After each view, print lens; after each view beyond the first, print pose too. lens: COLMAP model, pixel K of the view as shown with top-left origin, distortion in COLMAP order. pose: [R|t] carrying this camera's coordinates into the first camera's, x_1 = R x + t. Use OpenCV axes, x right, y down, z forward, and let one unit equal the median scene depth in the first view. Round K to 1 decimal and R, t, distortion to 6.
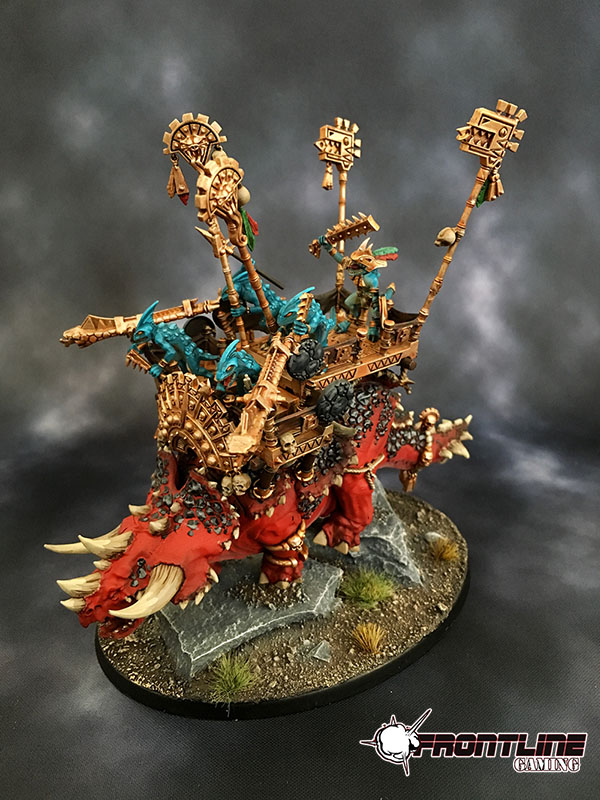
lens RADIAL K [[685.3, 0, 303.6], [0, 685.3, 401.6], [0, 0, 1]] dist [0.013638, -0.070338]
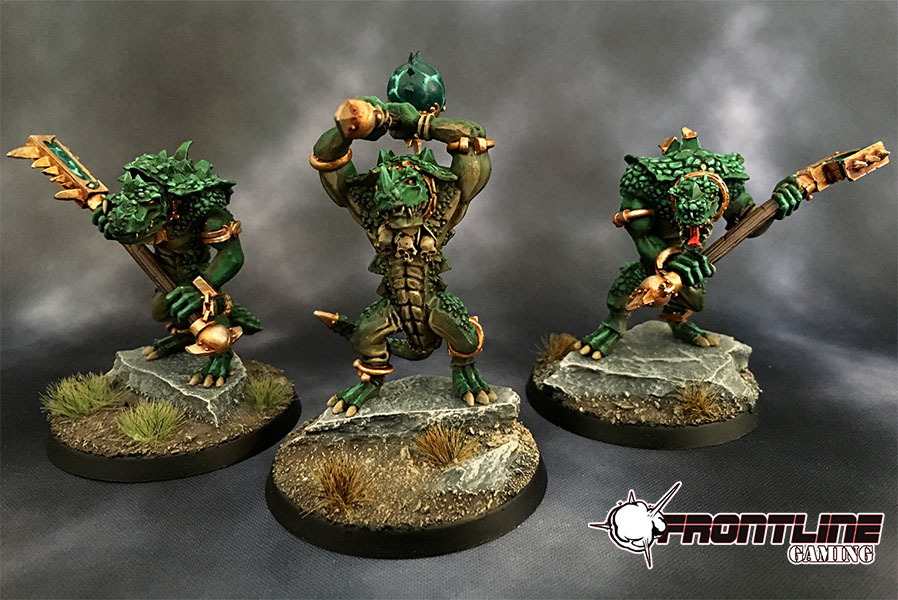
lens RADIAL K [[768.5, 0, 444.5], [0, 768.5, 274.0], [0, 0, 1]] dist [-0.006373, -0.024941]
pose [[0.999812, 0.015613, -0.011508, -0.009812], [-0.016960, 0.991604, -0.128196, 0.079210], [0.009410, 0.128368, 0.991682, 0.306706]]
